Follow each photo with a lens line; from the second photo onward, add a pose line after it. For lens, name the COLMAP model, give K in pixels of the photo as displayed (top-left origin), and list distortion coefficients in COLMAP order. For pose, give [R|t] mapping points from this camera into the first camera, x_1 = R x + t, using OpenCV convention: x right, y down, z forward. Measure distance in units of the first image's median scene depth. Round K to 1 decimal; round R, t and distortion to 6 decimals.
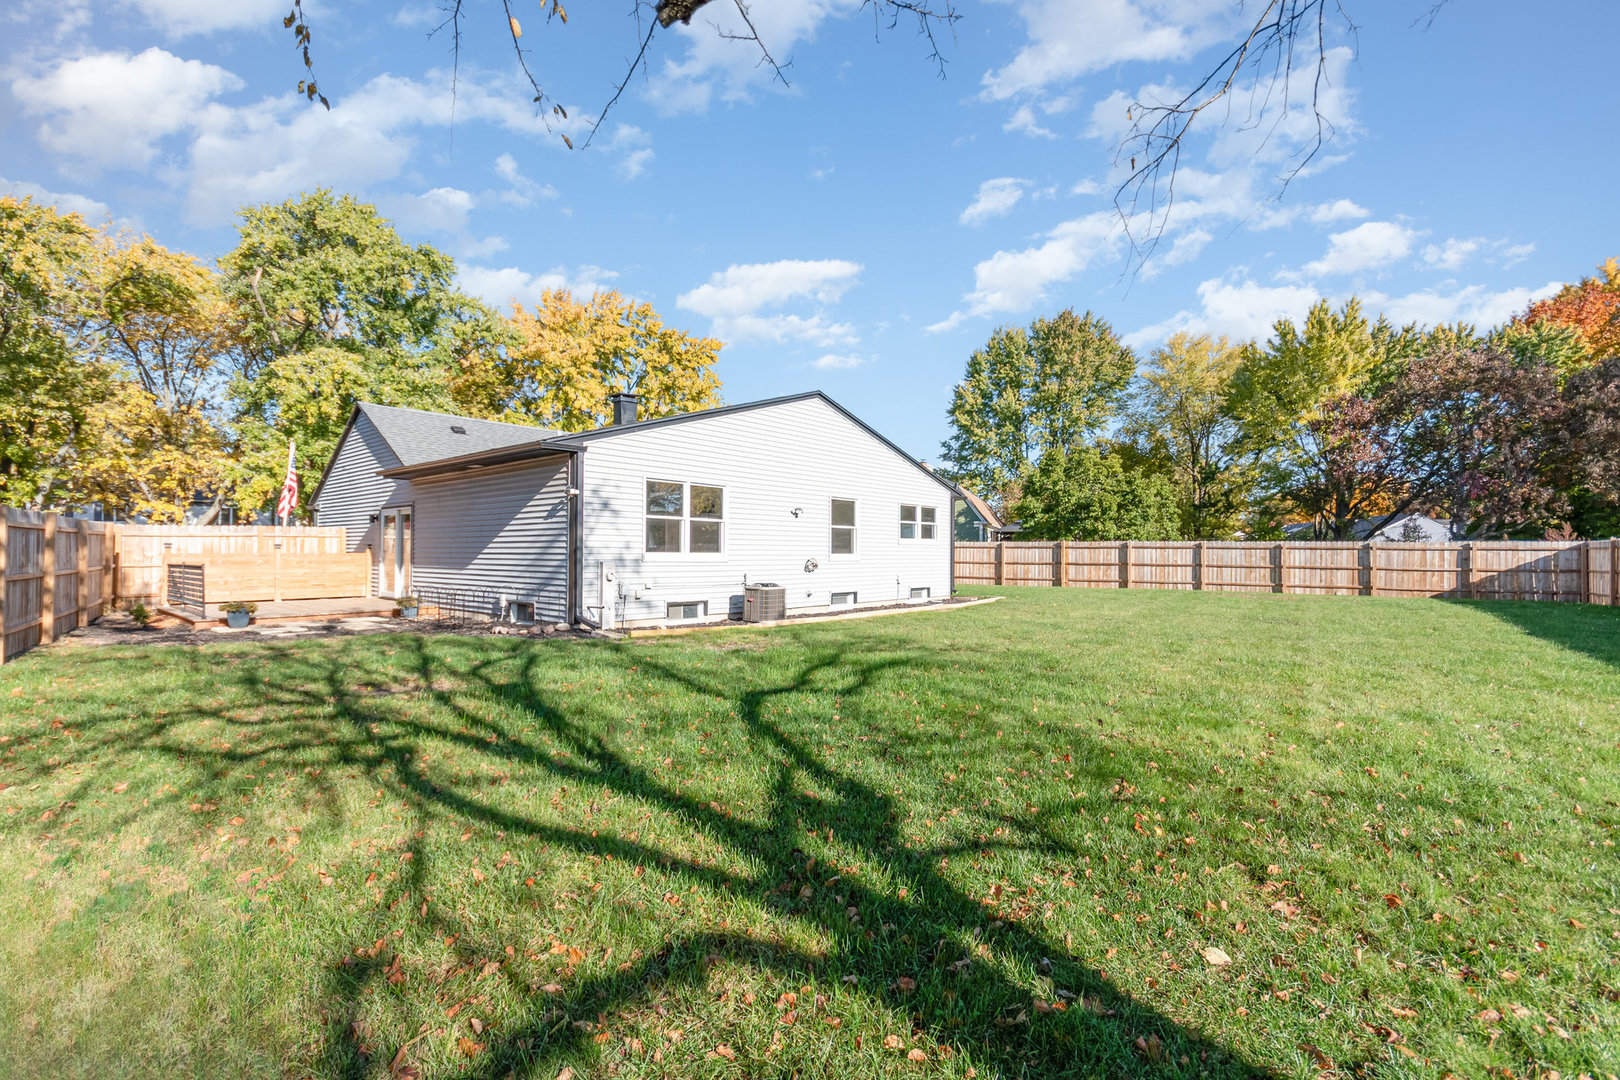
lens RADIAL K [[719.9, 0, 807.3], [0, 719.9, 538.8], [0, 0, 1]] dist [-0.001882, 0.000279]
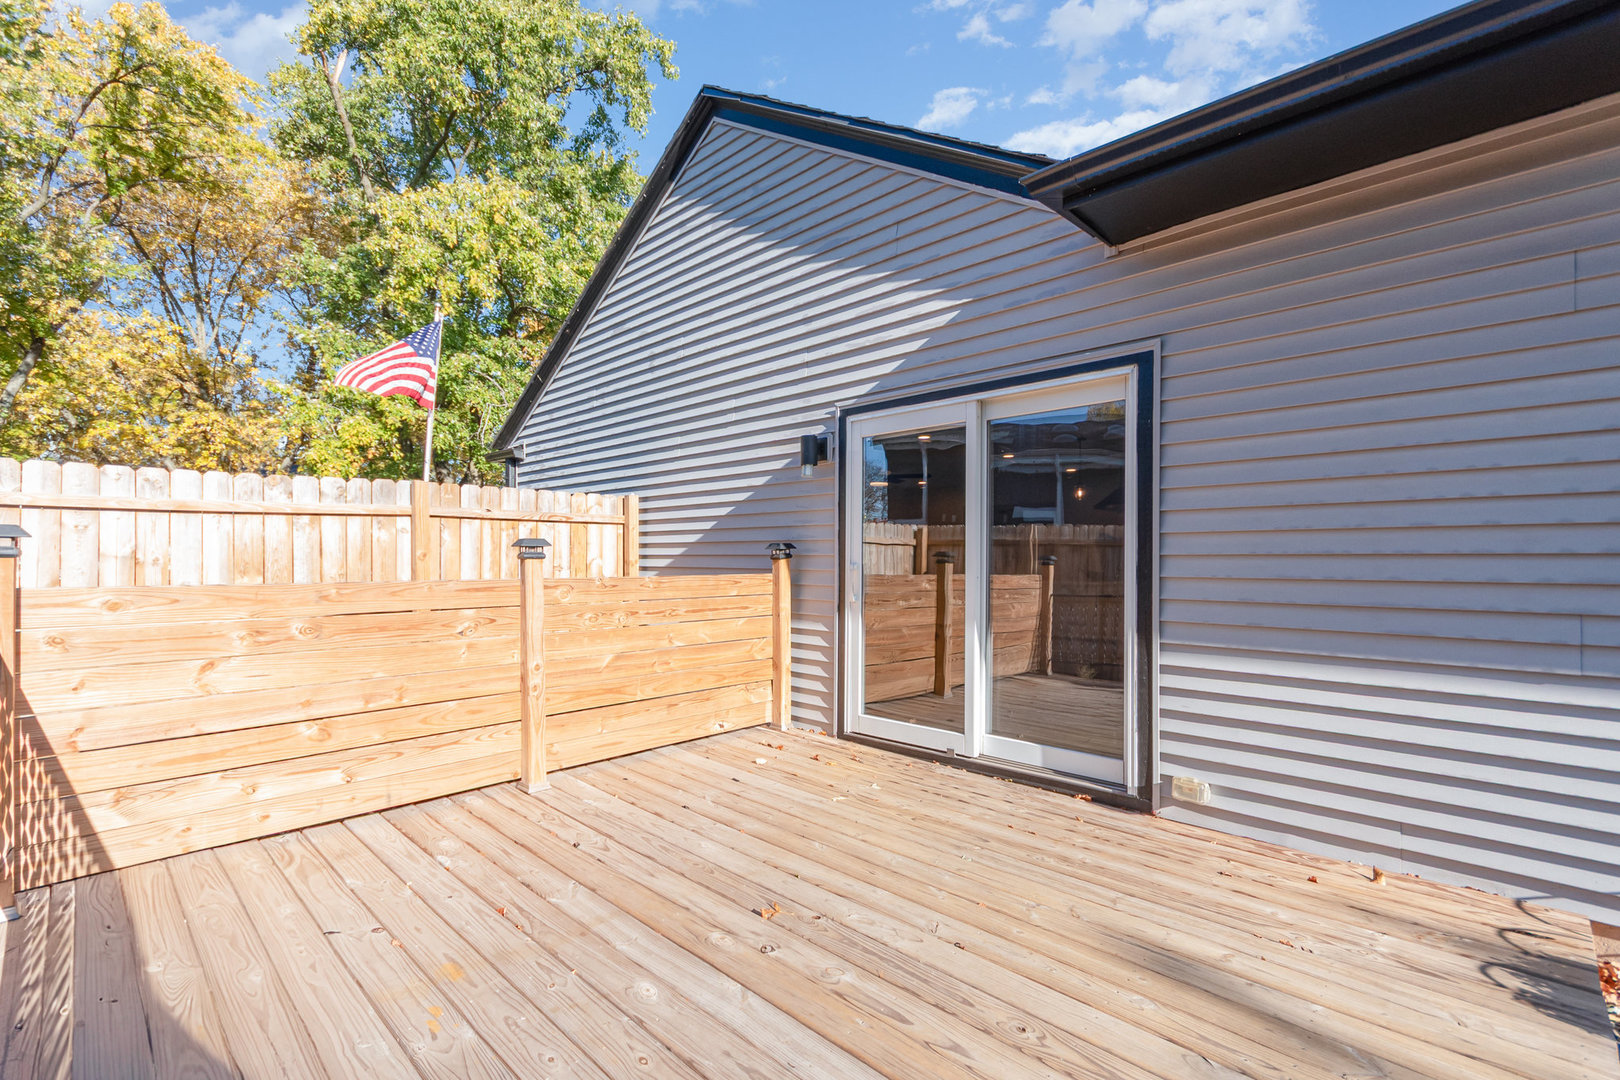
lens RADIAL K [[719.9, 0, 812.8], [0, 719.9, 554.1], [0, 0, 1]] dist [-0.001882, 0.000279]
pose [[0.999069, -0.005108, -0.042843, -0.293425], [0.005725, 0.999882, 0.014275, 0.005817], [0.042765, -0.014507, 0.998980, 0.354153]]
